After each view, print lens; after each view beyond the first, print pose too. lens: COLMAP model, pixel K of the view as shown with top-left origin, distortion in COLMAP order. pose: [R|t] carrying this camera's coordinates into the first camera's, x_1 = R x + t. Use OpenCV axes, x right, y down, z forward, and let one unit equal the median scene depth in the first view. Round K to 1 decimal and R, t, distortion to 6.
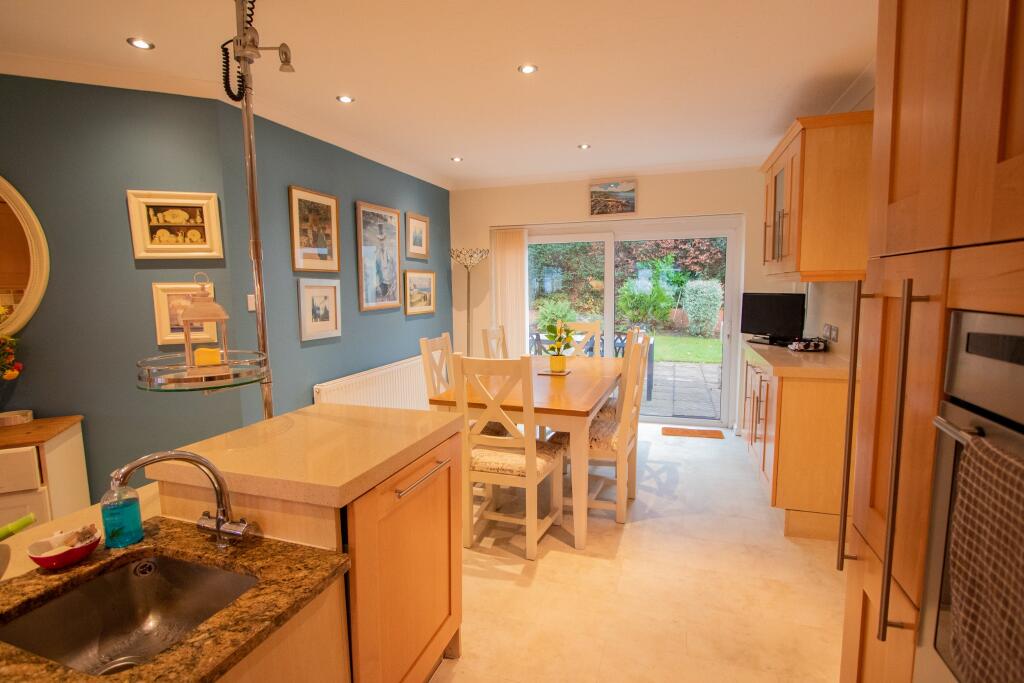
lens RADIAL K [[496.0, 0, 513.1], [0, 496.0, 341.5], [0, 0, 1]] dist [-0.027929, 0.000054]
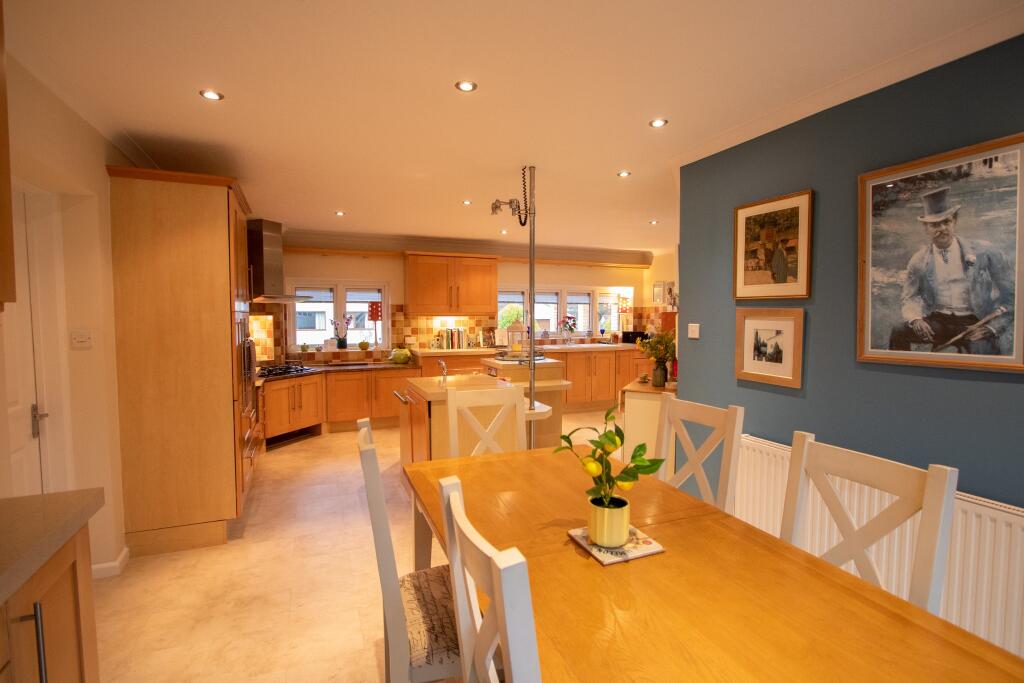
lens RADIAL K [[496.0, 0, 512.2], [0, 496.0, 337.9], [0, 0, 1]] dist [-0.027929, 0.000054]
pose [[-0.759355, 0.046242, -0.649032, 0.424693], [-0.061283, 0.987955, 0.142090, -0.162864], [0.647785, 0.147671, -0.747374, 1.302285]]
